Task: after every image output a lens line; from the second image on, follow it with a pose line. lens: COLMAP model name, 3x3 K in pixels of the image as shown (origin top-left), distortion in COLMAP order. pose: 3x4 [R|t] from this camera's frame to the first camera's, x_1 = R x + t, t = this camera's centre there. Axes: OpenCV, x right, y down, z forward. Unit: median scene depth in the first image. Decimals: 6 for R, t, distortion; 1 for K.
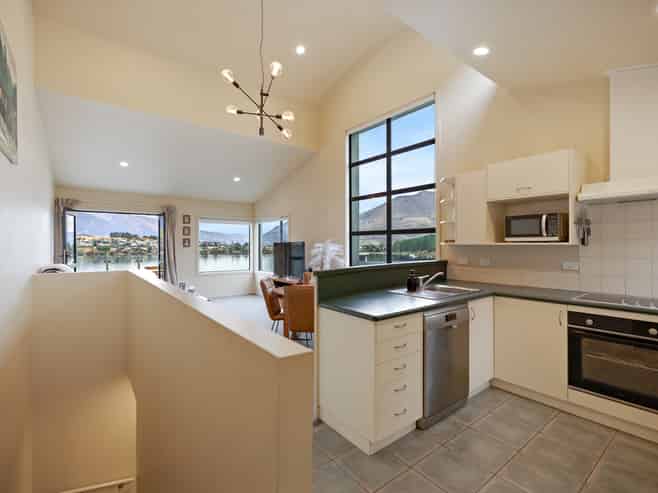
lens RADIAL K [[312.5, 0, 329.4], [0, 312.5, 244.2], [0, 0, 1]] dist [-0.000932, -0.000088]
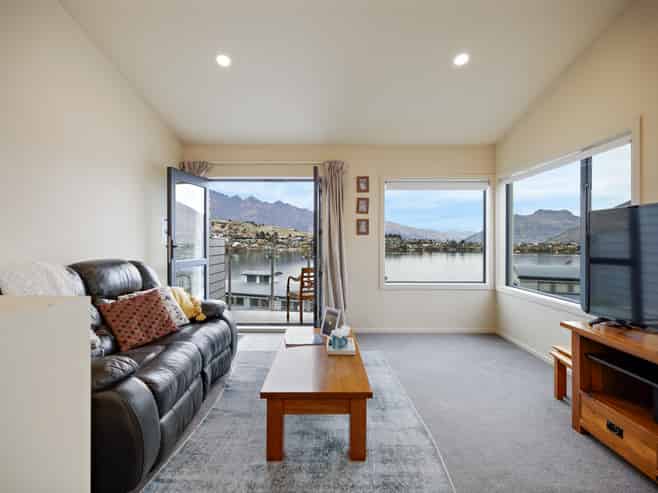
lens RADIAL K [[312.5, 0, 329.4], [0, 312.5, 244.2], [0, 0, 1]] dist [-0.000932, -0.000088]
pose [[0.788412, 0.004117, -0.615133, -0.204975], [0.000944, 0.999968, 0.007903, 0.025861], [0.615146, -0.006811, 0.788384, 0.655505]]
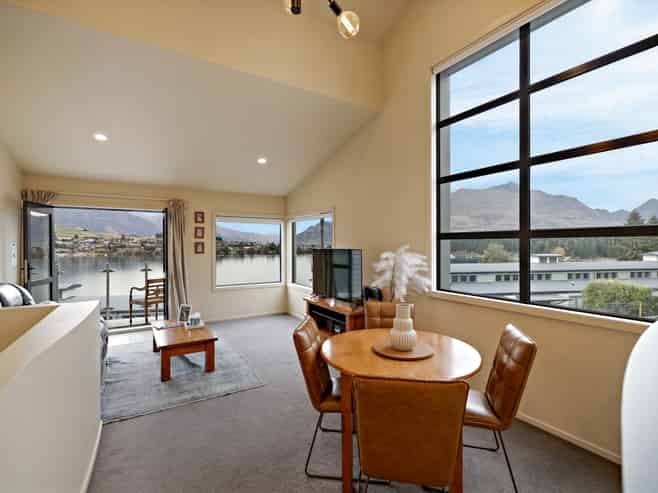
lens RADIAL K [[312.5, 0, 329.4], [0, 312.5, 244.2], [0, 0, 1]] dist [-0.000932, -0.000088]
pose [[0.994359, -0.001877, -0.106046, -0.072848], [0.001959, 0.999998, 0.000667, -0.017049], [0.106045, -0.000871, 0.994361, 0.334750]]
